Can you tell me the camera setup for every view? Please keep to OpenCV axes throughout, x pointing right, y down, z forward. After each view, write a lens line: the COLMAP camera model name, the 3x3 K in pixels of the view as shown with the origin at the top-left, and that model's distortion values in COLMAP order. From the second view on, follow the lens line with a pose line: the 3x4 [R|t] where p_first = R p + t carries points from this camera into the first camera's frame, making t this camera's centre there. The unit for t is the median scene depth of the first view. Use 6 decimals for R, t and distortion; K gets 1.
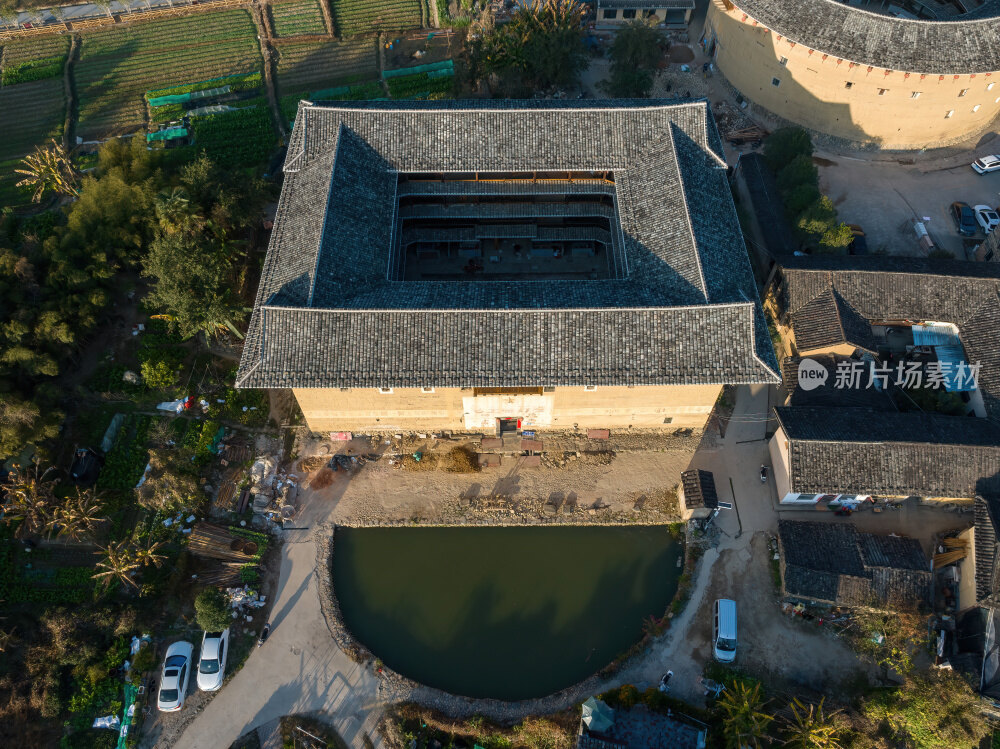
lens RADIAL K [[708.8, 0, 506.5], [0, 708.8, 374.7], [0, 0, 1]] dist [-0.023269, 0.001380]
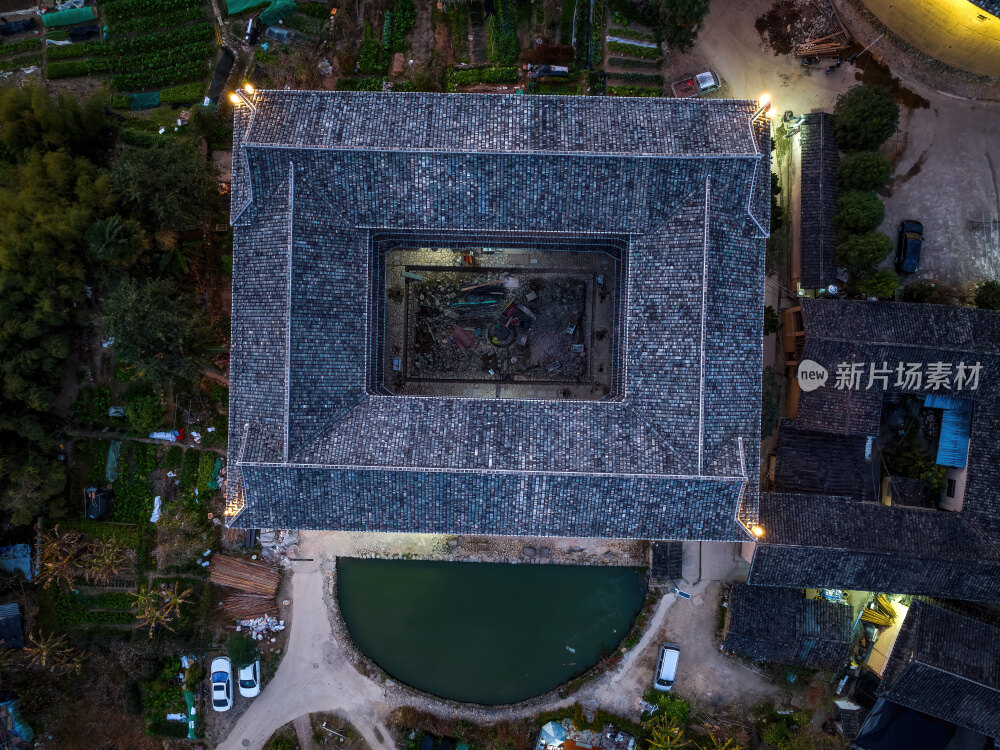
lens RADIAL K [[712.3, 0, 503.8], [0, 712.3, 375.2], [0, 0, 1]] dist [-0.026818, 0.001175]
pose [[0.999233, 0.038281, -0.008280, 0.021531], [-0.027388, 0.834067, 0.550982, -0.722856], [0.027998, -0.550333, 0.834476, 0.257118]]
